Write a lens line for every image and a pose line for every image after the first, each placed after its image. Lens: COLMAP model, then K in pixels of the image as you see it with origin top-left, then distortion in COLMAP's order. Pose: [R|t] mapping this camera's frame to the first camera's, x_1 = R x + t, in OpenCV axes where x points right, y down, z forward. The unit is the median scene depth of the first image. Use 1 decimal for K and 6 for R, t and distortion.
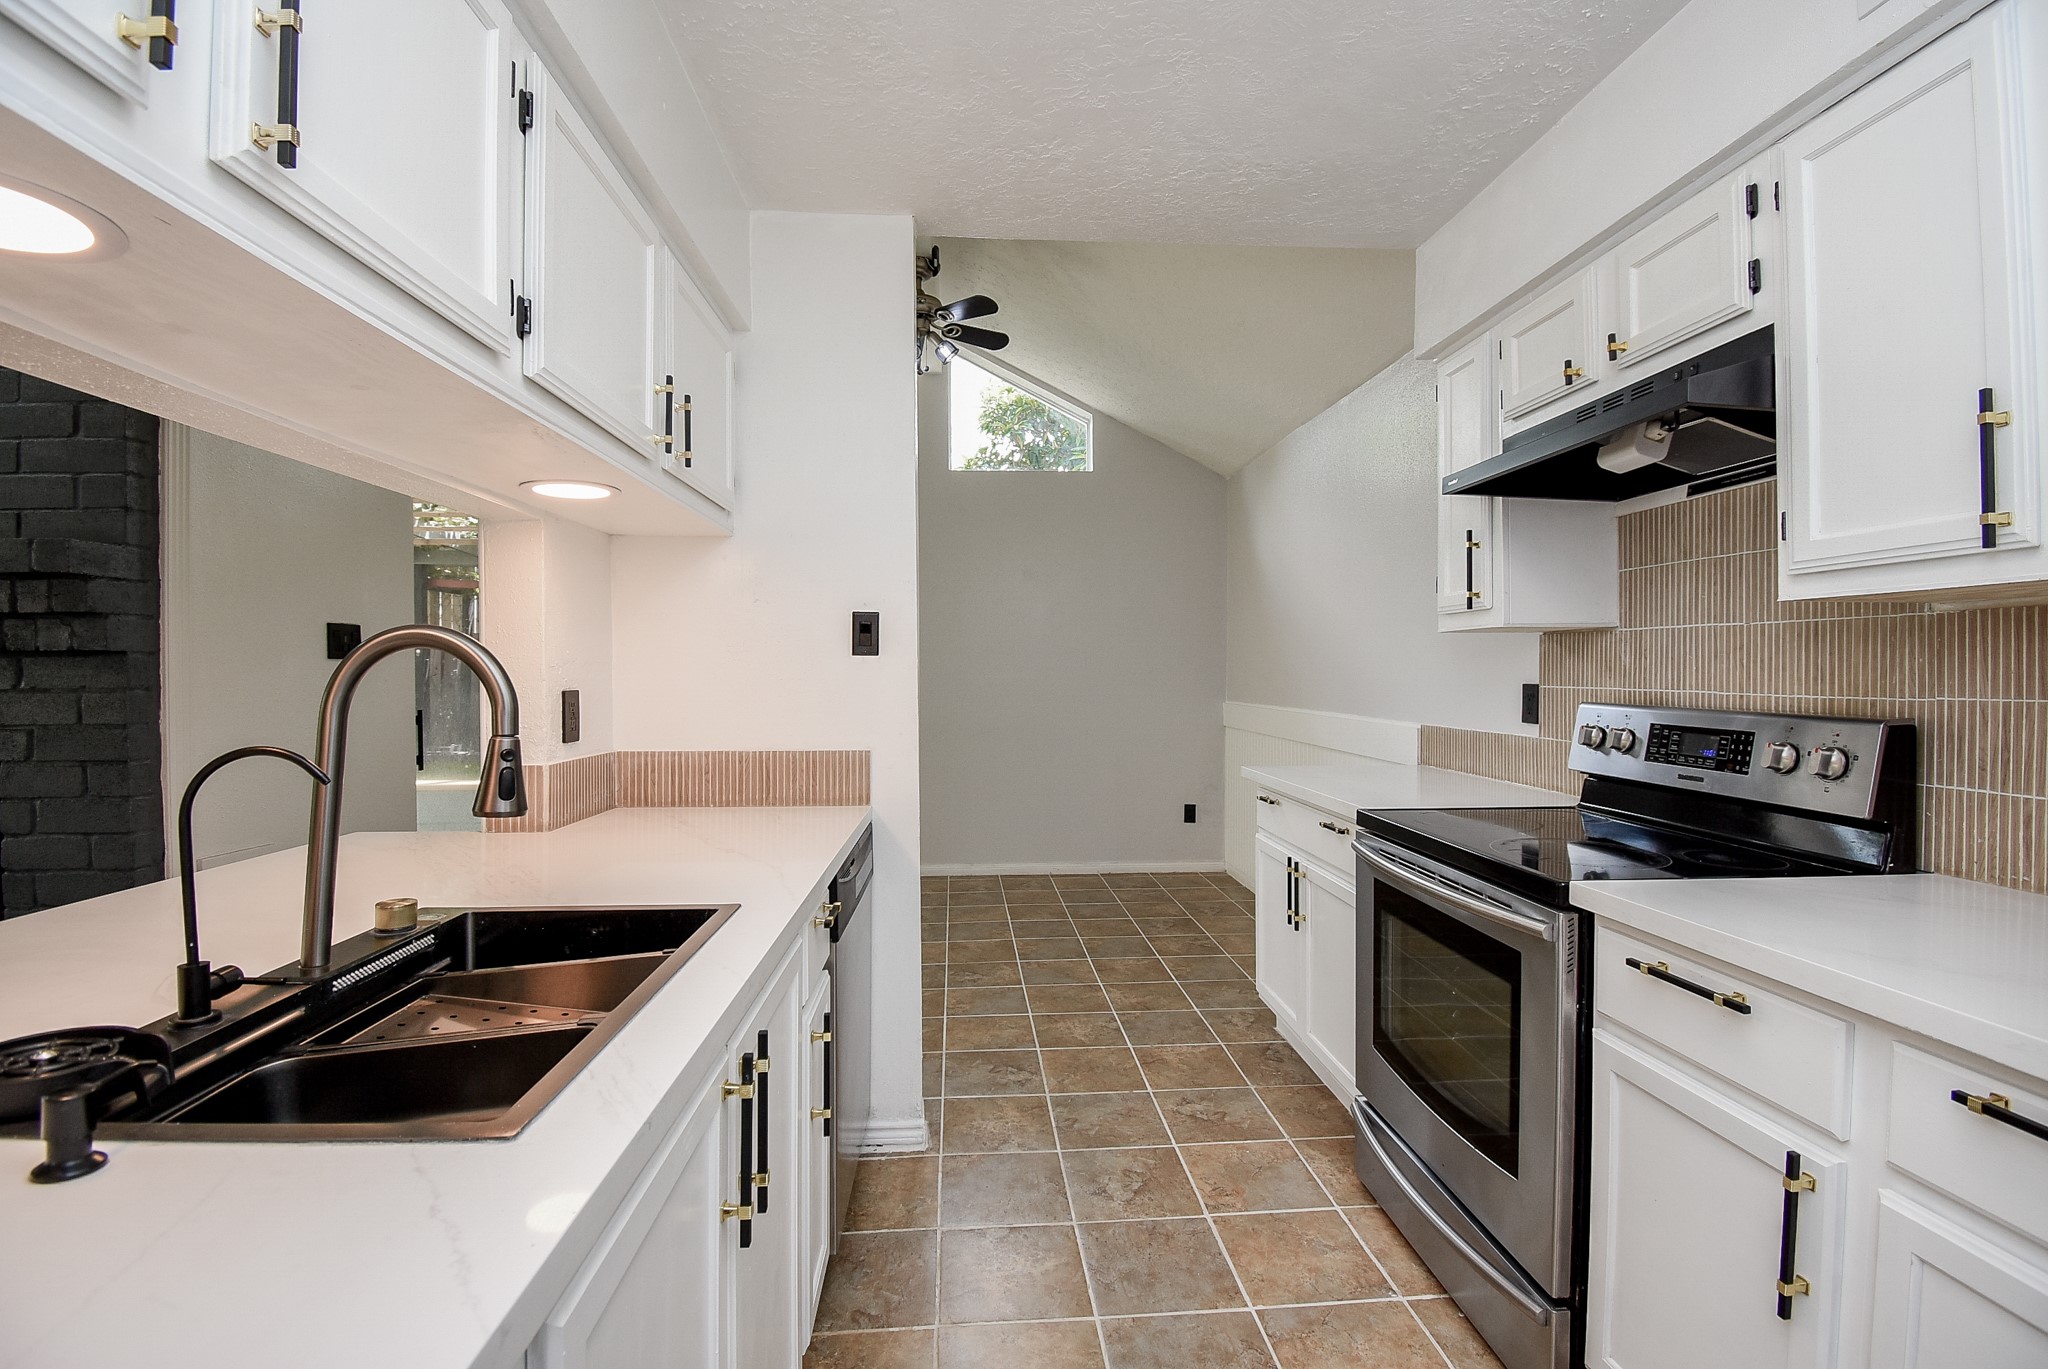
lens RADIAL K [[909.4, 0, 1026.0], [0, 909.4, 681.3], [0, 0, 1]] dist [0.010041, -0.018762]
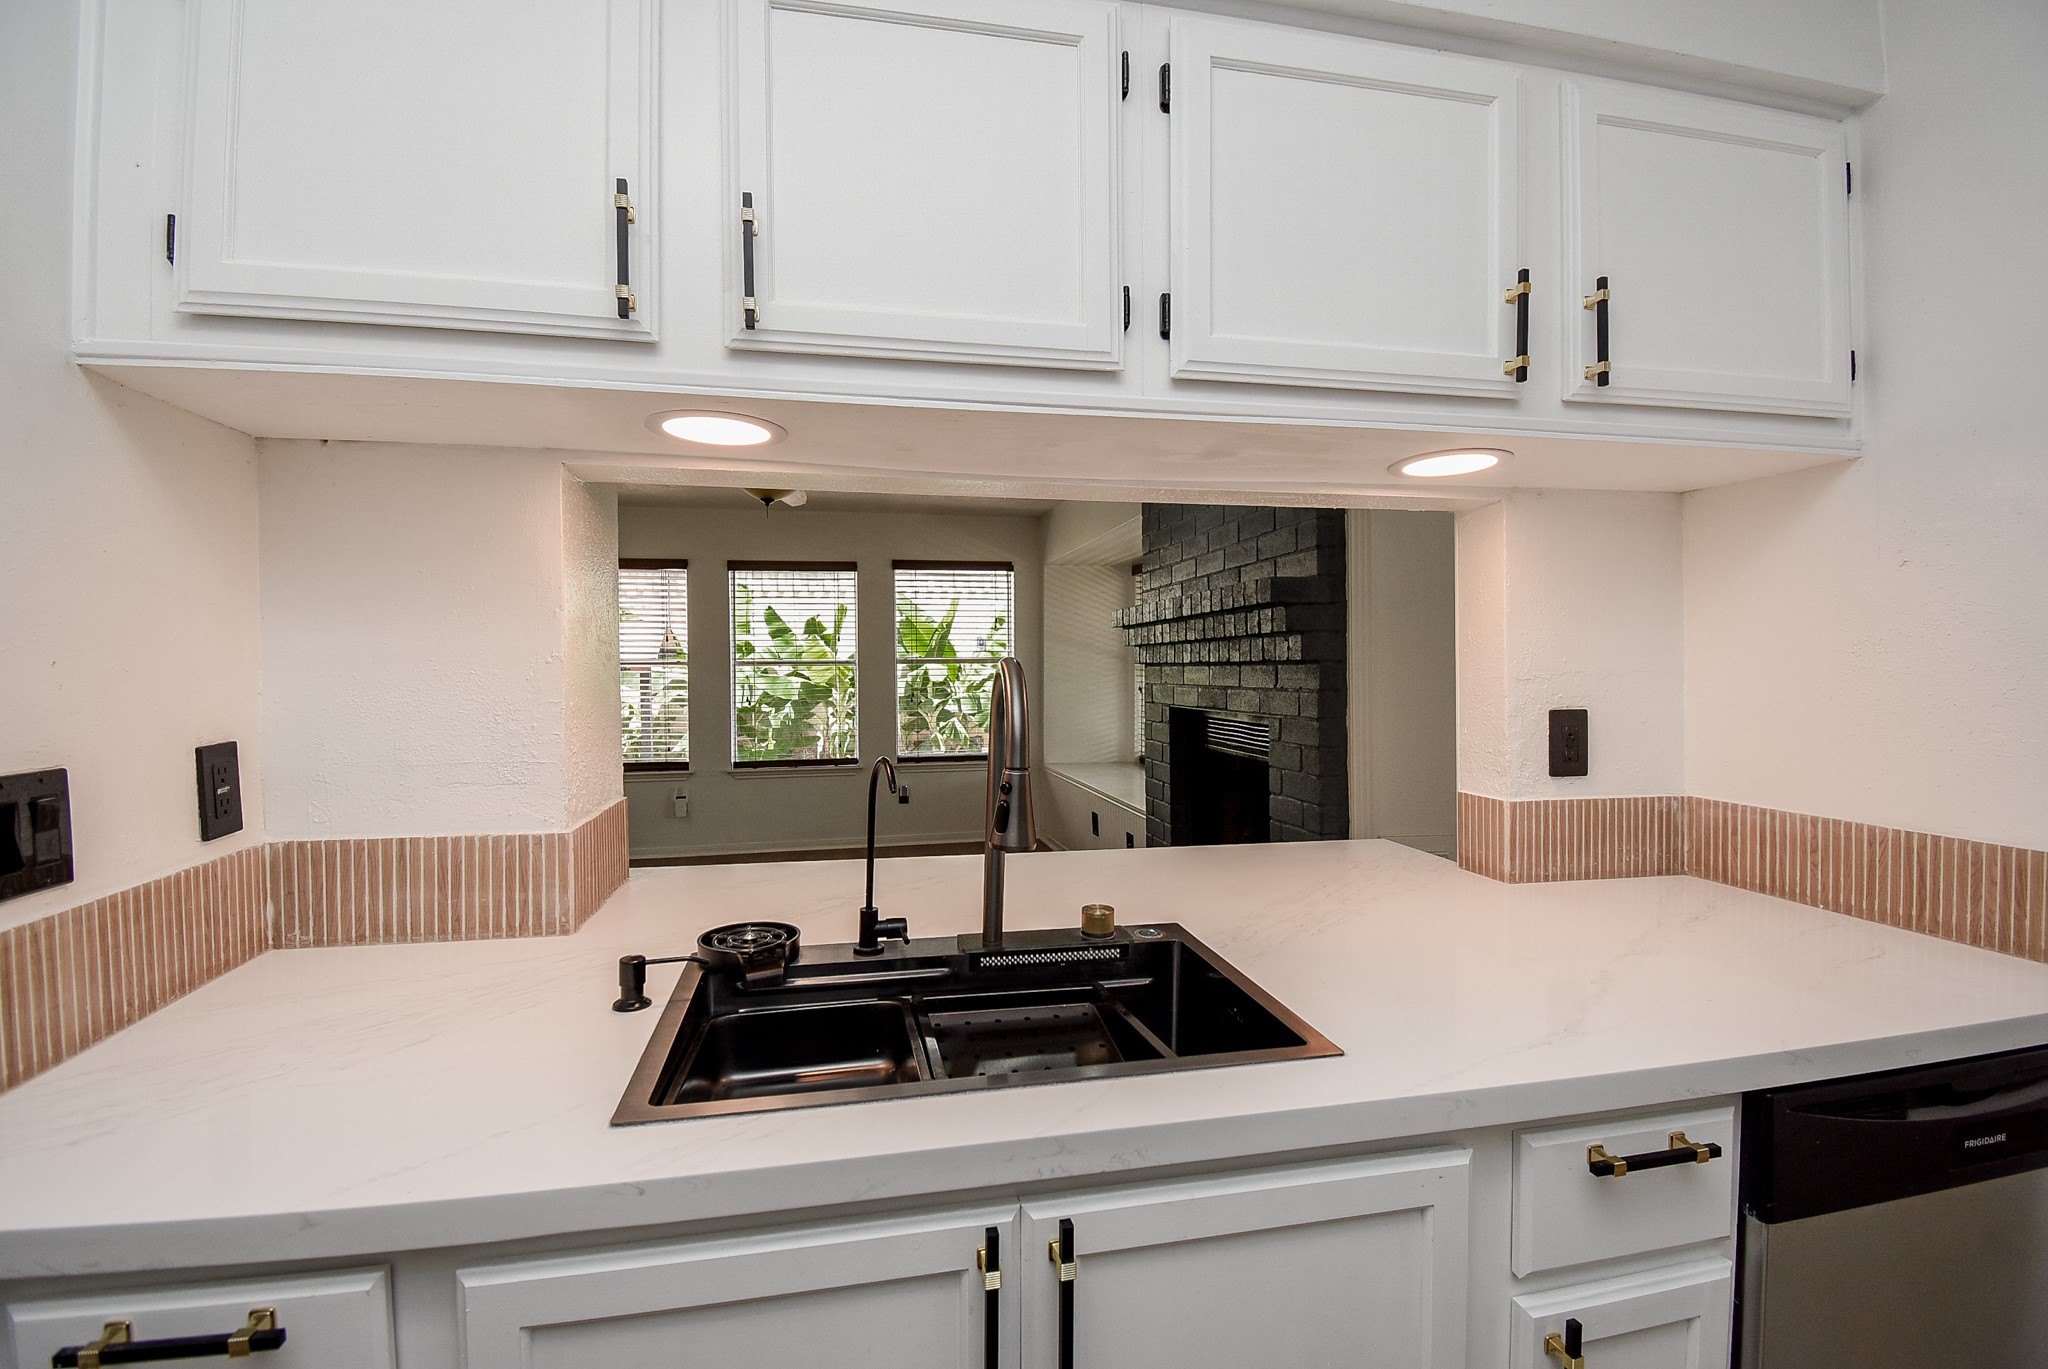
lens RADIAL K [[909.4, 0, 1007.8], [0, 909.4, 676.7], [0, 0, 1]] dist [0.010041, -0.018762]
pose [[0.133949, 0.013361, -0.990898, 0.205618], [-0.003640, 0.999909, 0.012991, -0.026527], [0.990982, 0.001866, 0.133985, 0.430121]]
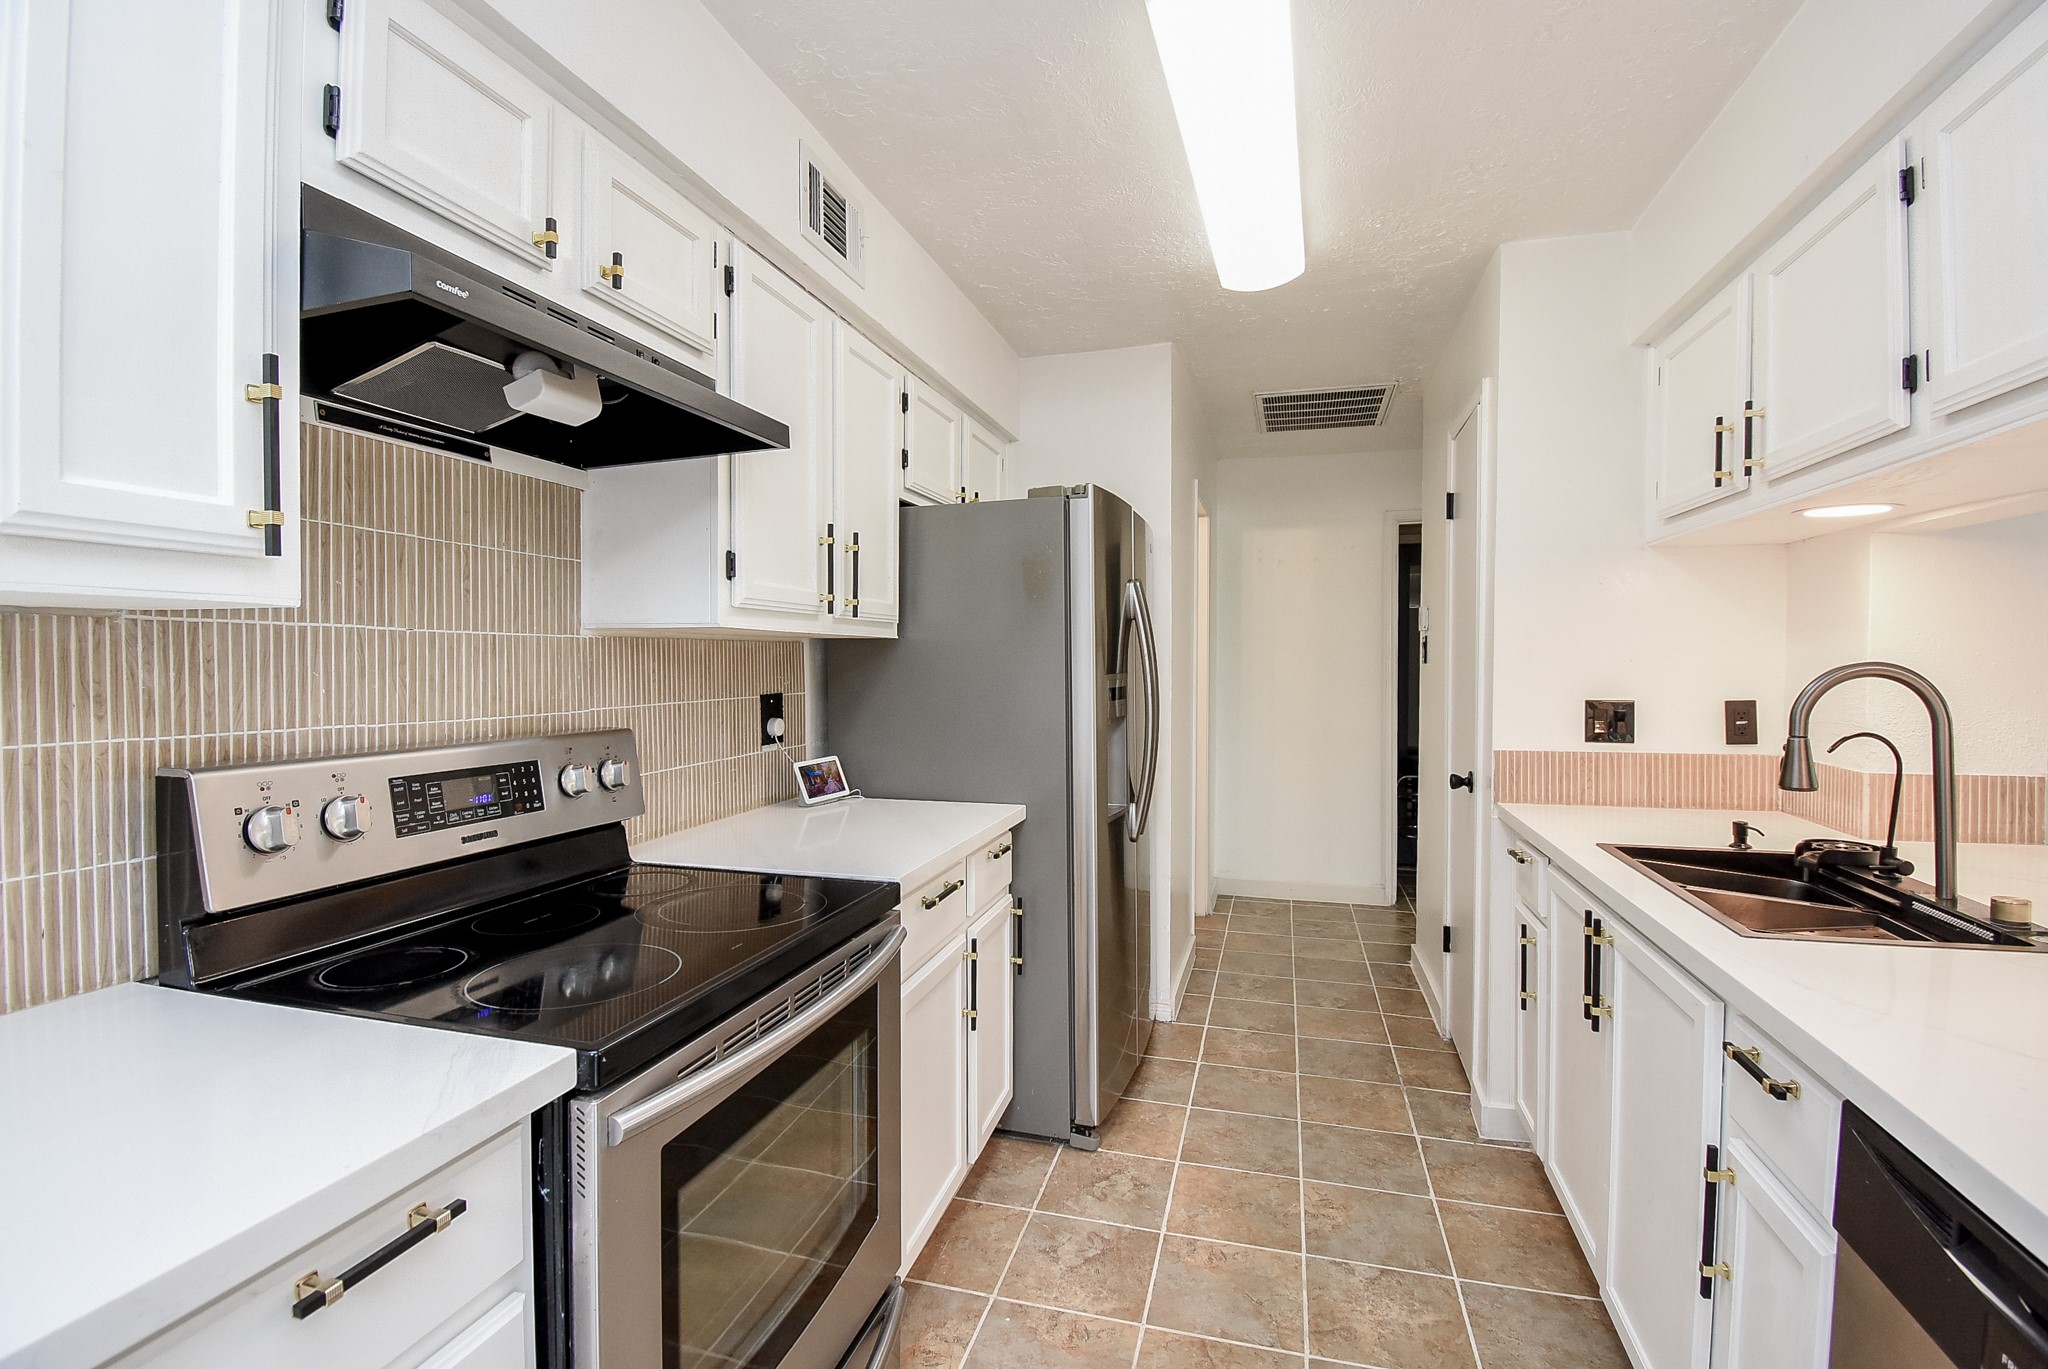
lens RADIAL K [[909.4, 0, 1017.3], [0, 909.4, 676.4], [0, 0, 1]] dist [0.010041, -0.018762]
pose [[-0.938100, -0.006303, 0.346308, 0.055947], [0.003243, 0.999631, 0.026979, -0.040392], [-0.346350, 0.026433, -0.937733, 1.422690]]
